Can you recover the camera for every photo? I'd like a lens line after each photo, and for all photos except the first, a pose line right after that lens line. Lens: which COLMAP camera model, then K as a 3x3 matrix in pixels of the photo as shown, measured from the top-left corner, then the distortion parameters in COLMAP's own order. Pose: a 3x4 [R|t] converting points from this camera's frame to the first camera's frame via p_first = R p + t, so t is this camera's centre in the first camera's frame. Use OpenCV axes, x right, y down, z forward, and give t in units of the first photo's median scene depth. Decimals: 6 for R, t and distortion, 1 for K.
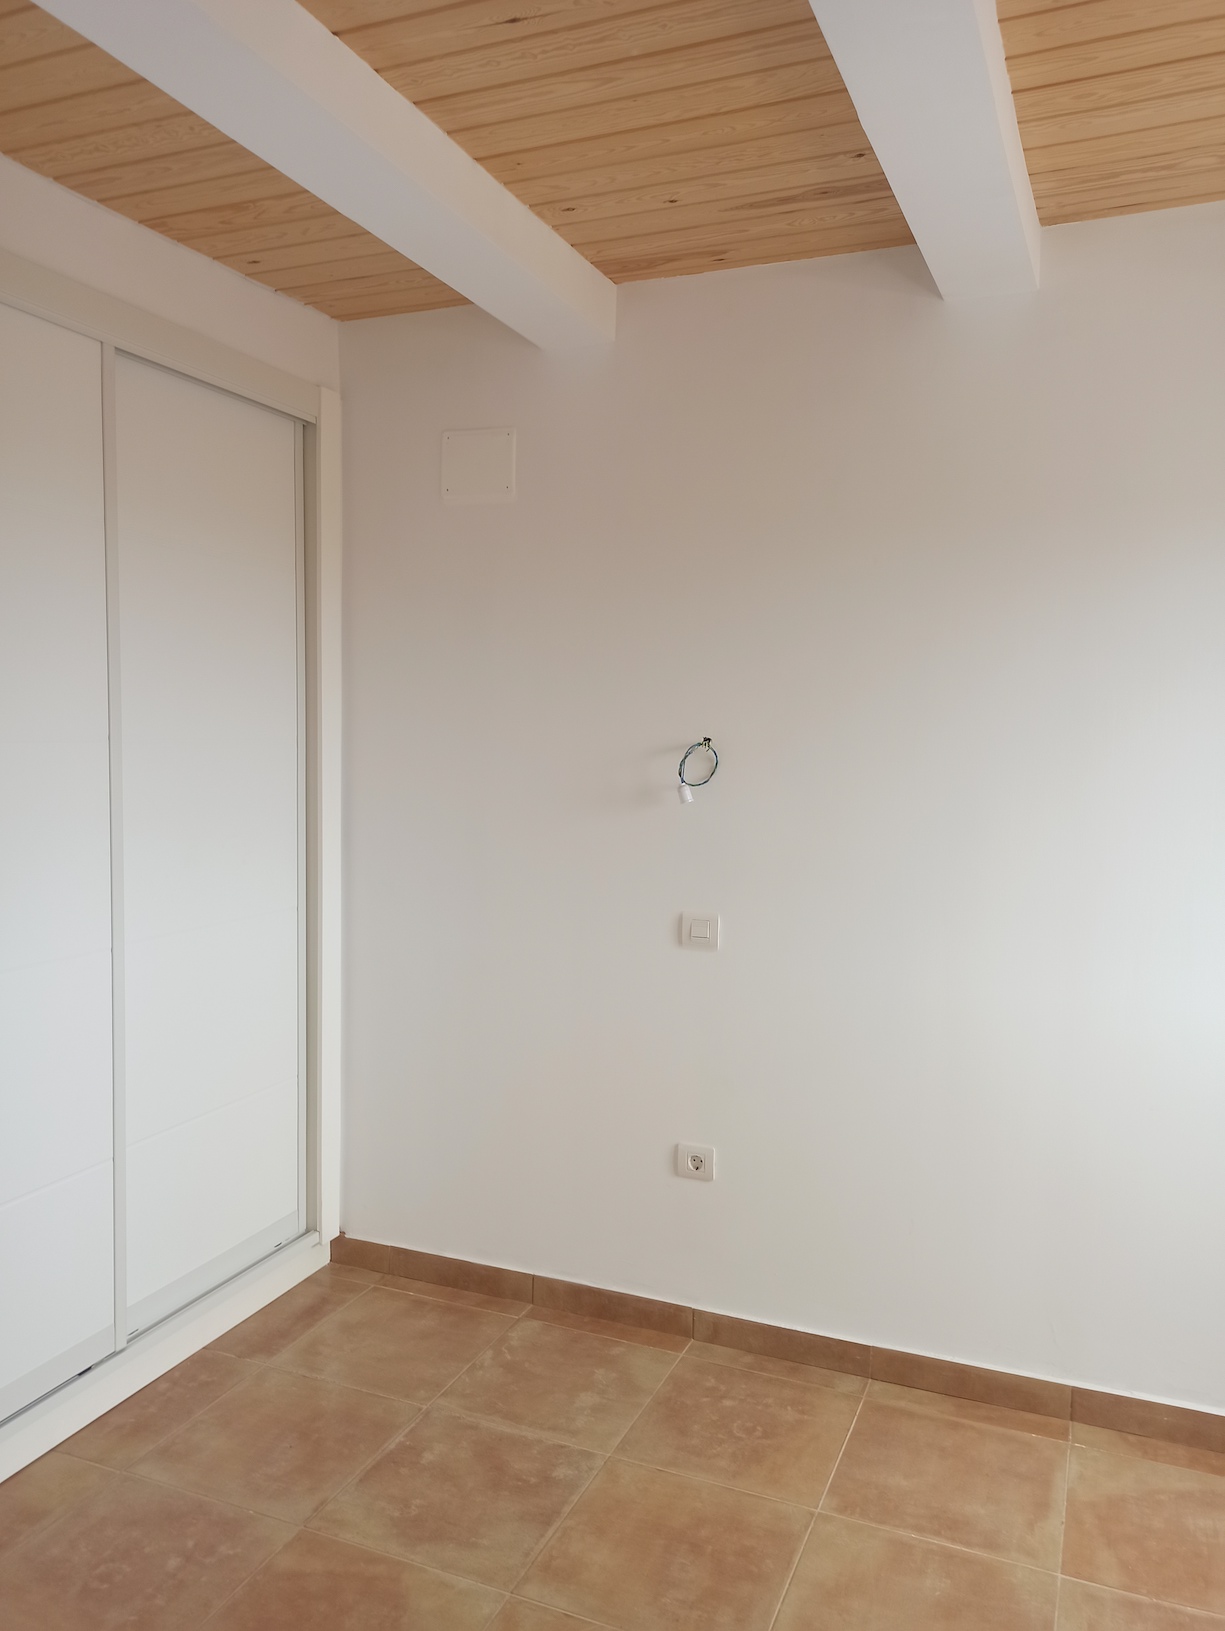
lens RADIAL K [[1215.9, 0, 633.7], [0, 1215.9, 819.7], [0, 0, 1]] dist [0.011017, 0.010567]
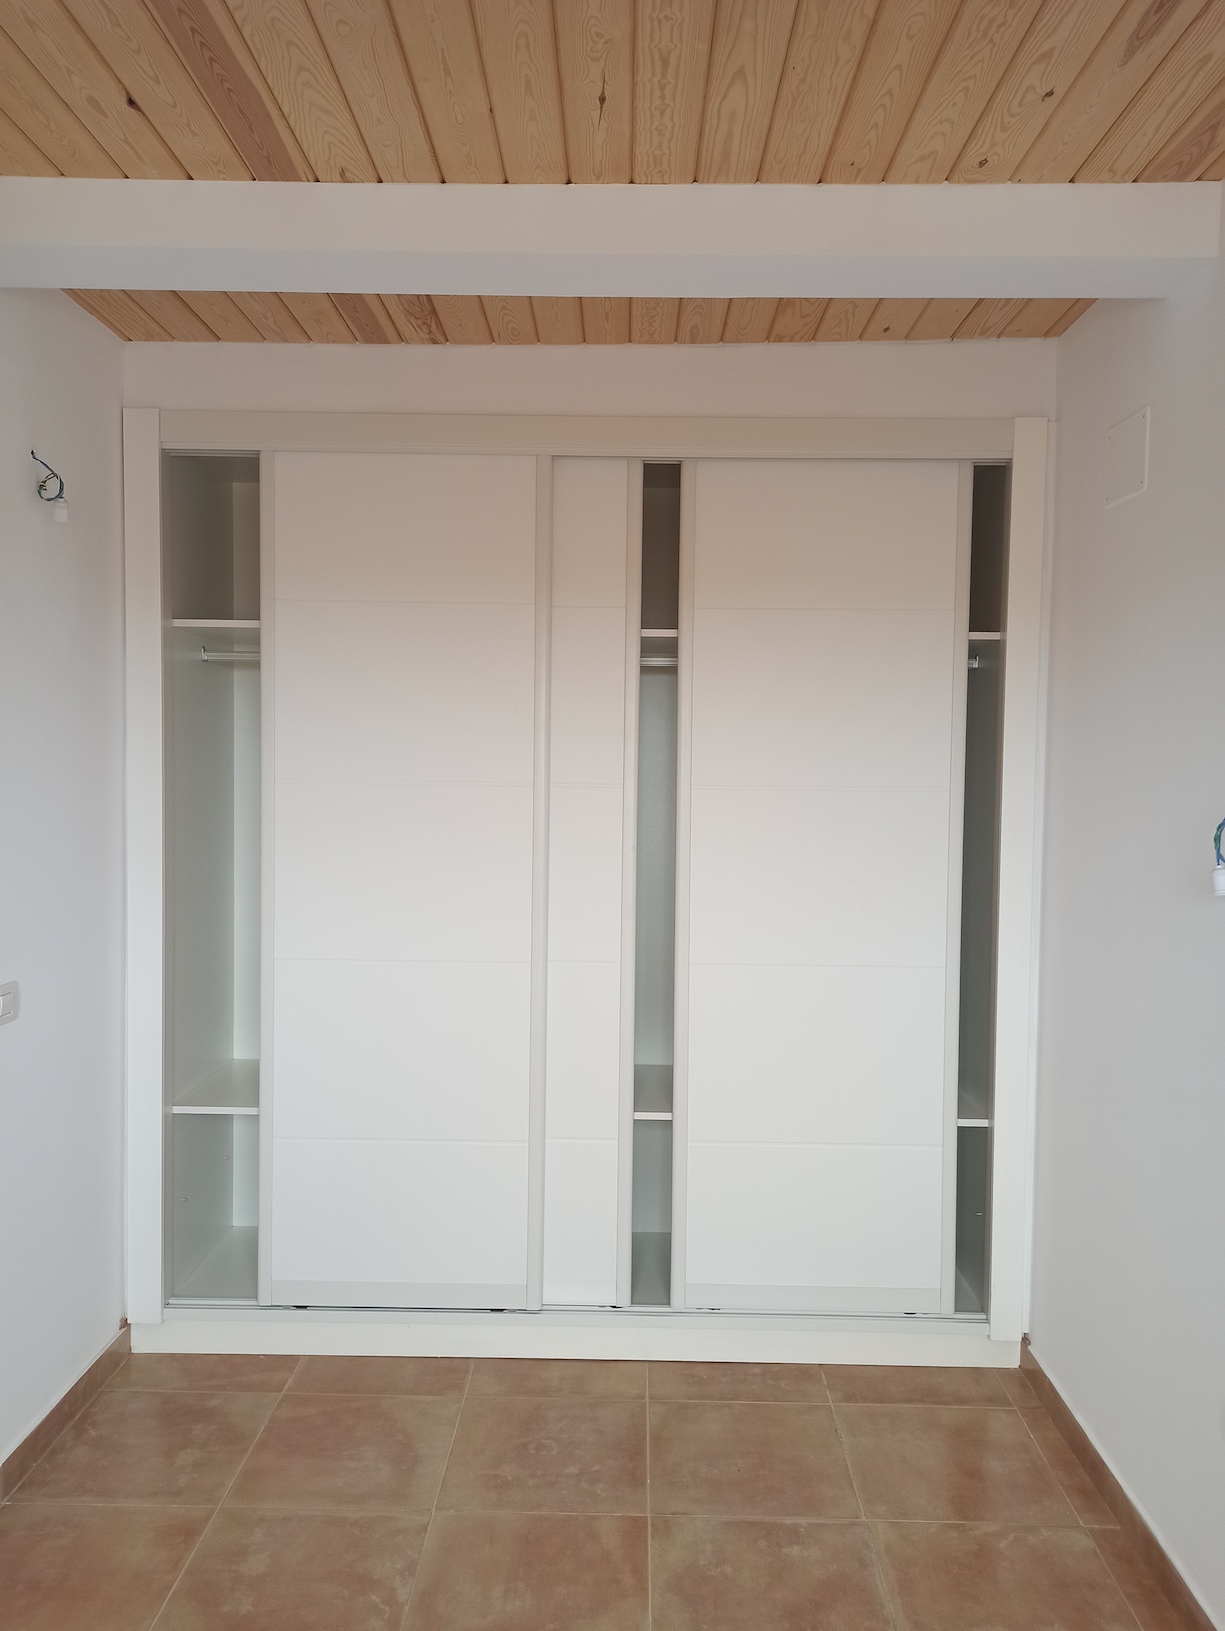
lens RADIAL K [[1219.7, 0, 614.1], [0, 1219.7, 808.8], [0, 0, 1]] dist [0.038215, -0.016447]
pose [[0.363685, 0.030166, -0.931033, 0.648790], [-0.080186, 0.996779, 0.000973, -0.037467], [0.928064, 0.074302, 0.364933, 0.482193]]
